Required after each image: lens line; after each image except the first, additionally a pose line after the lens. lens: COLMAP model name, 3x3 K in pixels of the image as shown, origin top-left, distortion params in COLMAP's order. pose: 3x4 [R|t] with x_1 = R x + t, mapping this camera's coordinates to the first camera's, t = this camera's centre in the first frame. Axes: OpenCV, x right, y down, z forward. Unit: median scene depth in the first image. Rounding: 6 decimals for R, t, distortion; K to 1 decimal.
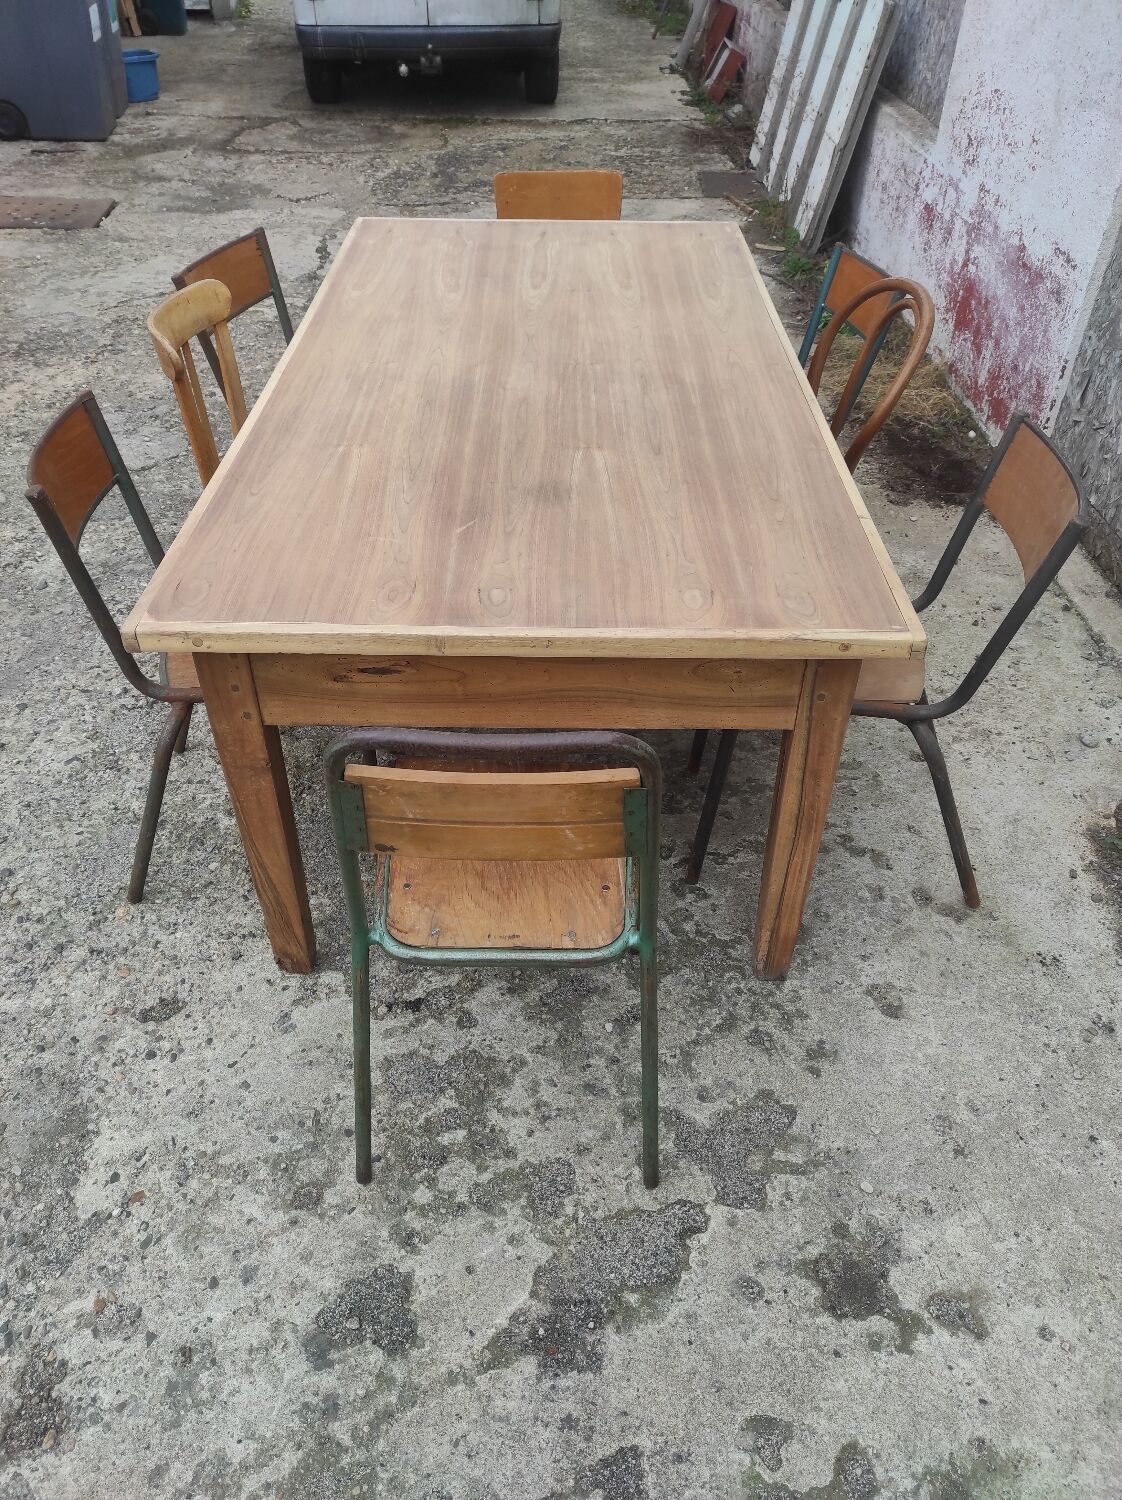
lens RADIAL K [[1102.8, 0, 562.1], [0, 1102.8, 734.8], [0, 0, 1]] dist [0.049889, -0.039676]
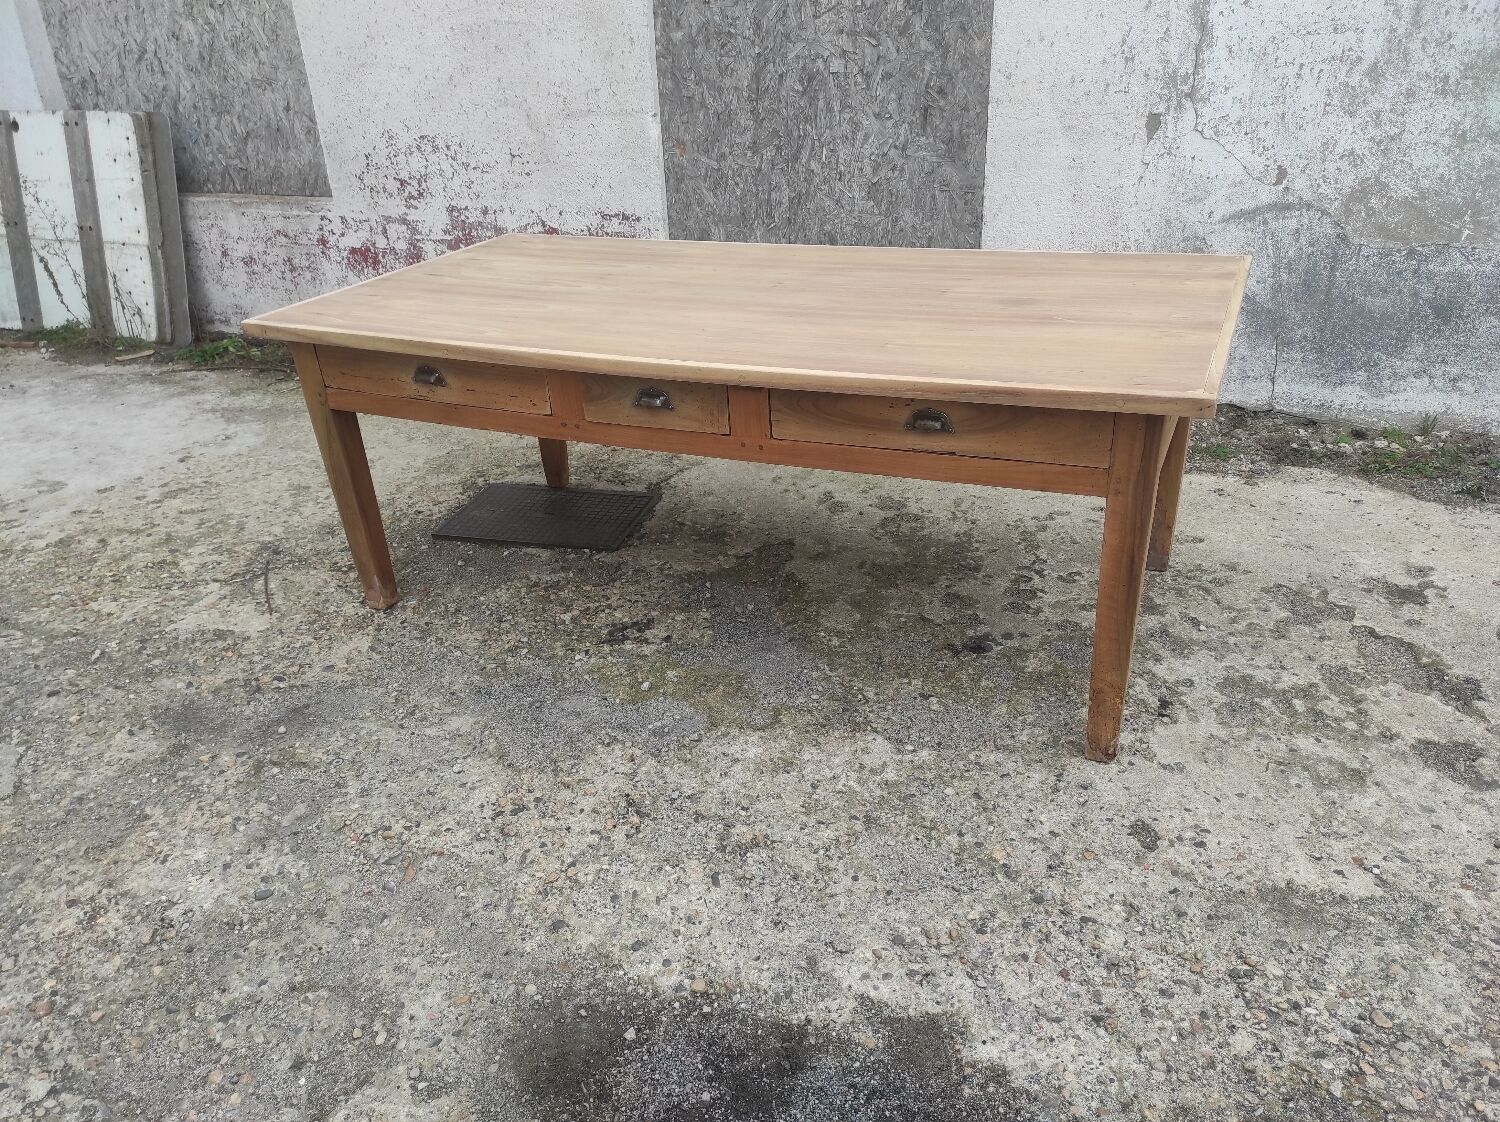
lens RADIAL K [[1102.8, 0, 741.7], [0, 1102.8, 553.7], [0, 0, 1]] dist [0.049889, -0.039676]
pose [[0.416318, -0.439693, 0.795832, -1.354257], [0.610685, 0.783694, 0.113524, -0.337978], [-0.673605, 0.438740, 0.594780, 0.572617]]
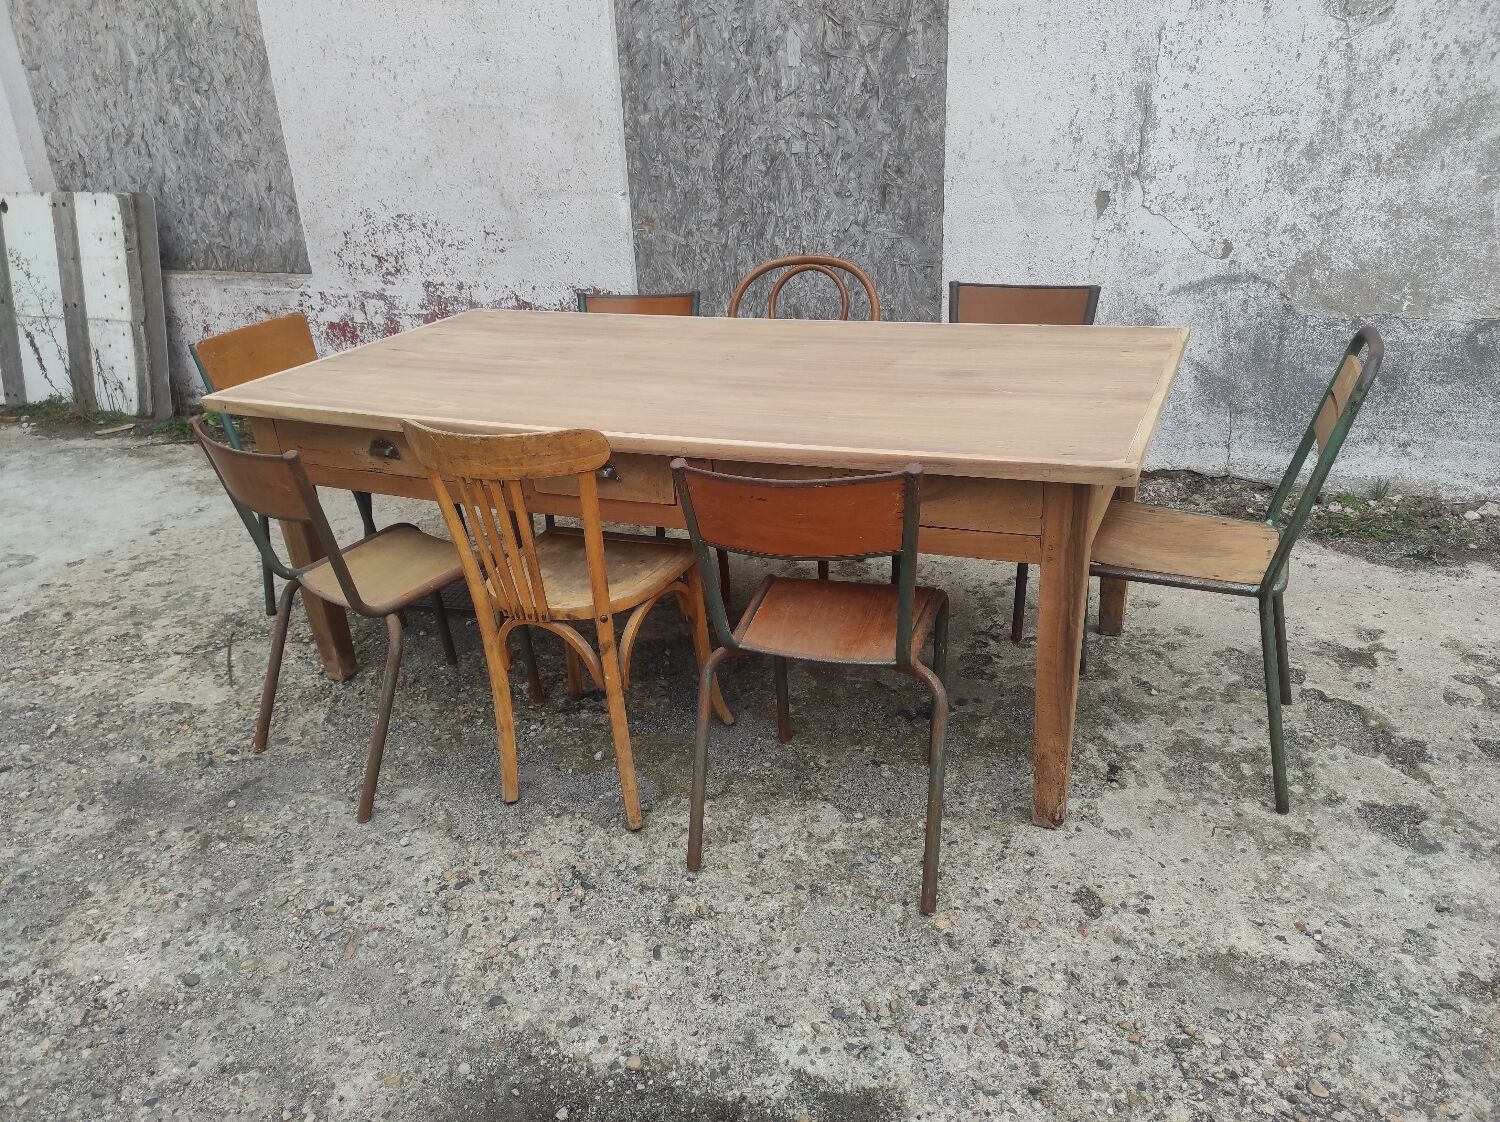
lens RADIAL K [[1102.8, 0, 743.7], [0, 1102.8, 555.9], [0, 0, 1]] dist [0.049889, -0.039676]
pose [[0.408234, -0.396880, 0.822089, -1.339851], [0.616513, 0.784013, 0.072349, -0.307395], [-0.673243, 0.477294, 0.564743, 0.525241]]
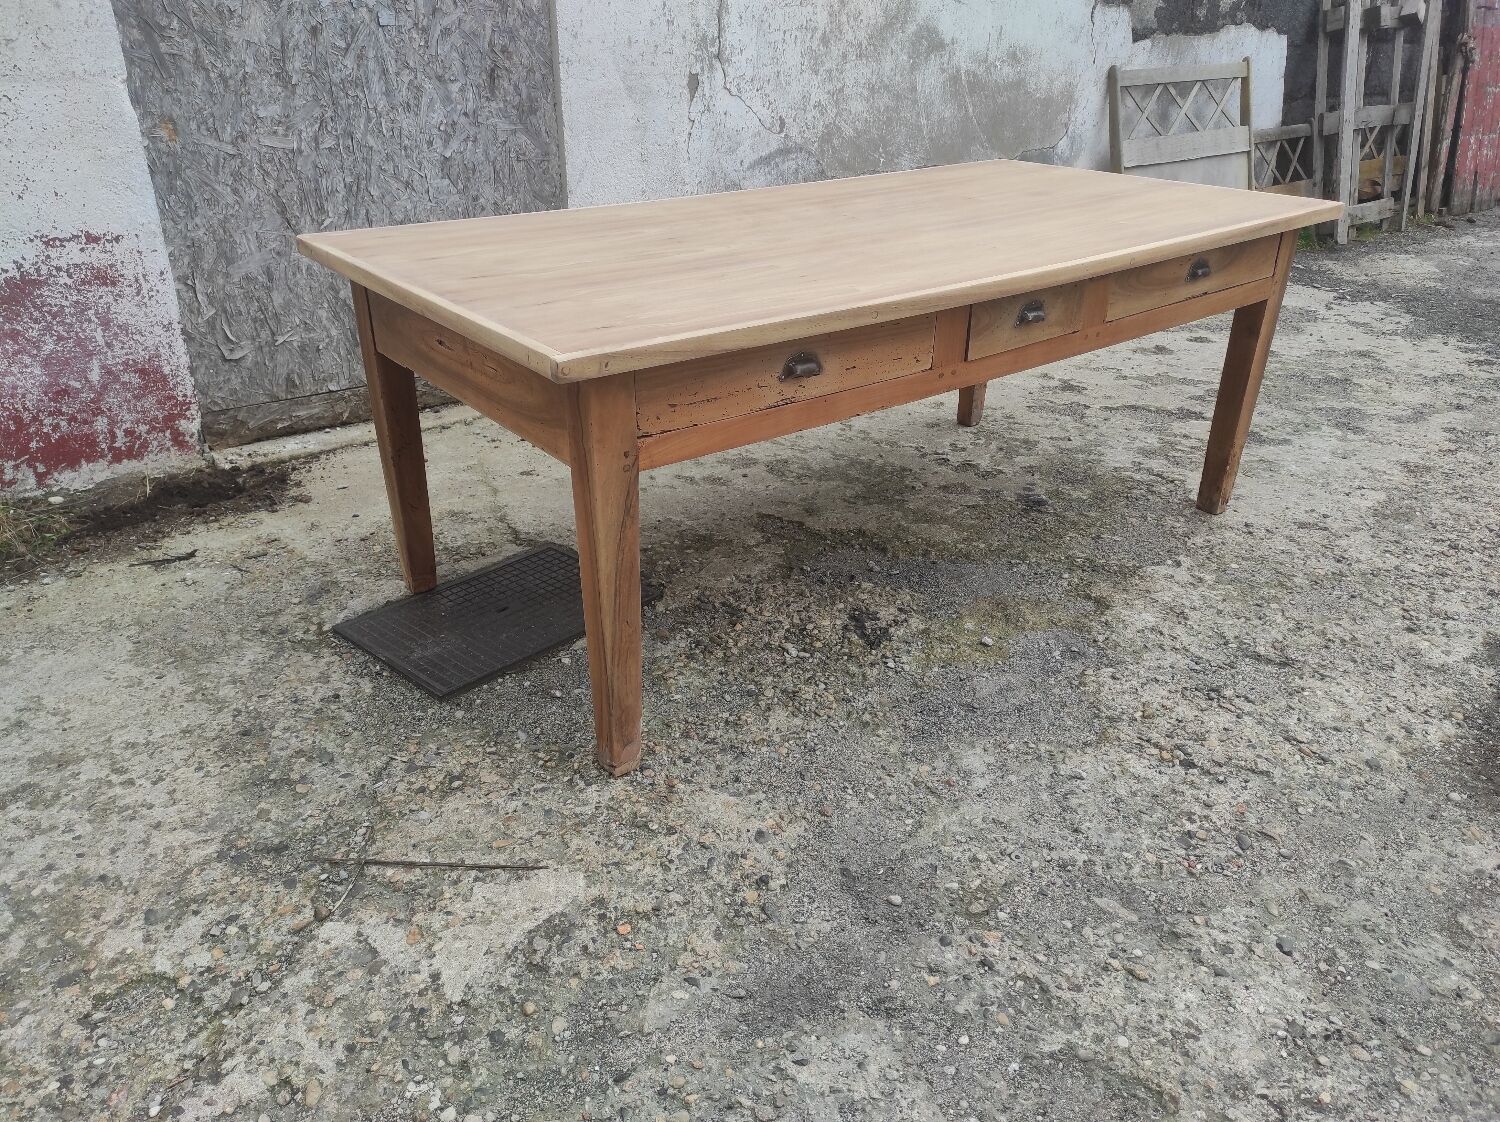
lens RADIAL K [[1102.8, 0, 743.2], [0, 1102.8, 561.2], [0, 0, 1]] dist [0.049889, -0.039676]
pose [[-0.612371, -0.368925, 0.699211, -1.052546], [0.479848, 0.529439, 0.699600, -1.251459], [-0.628290, 0.763930, -0.147185, 1.908303]]
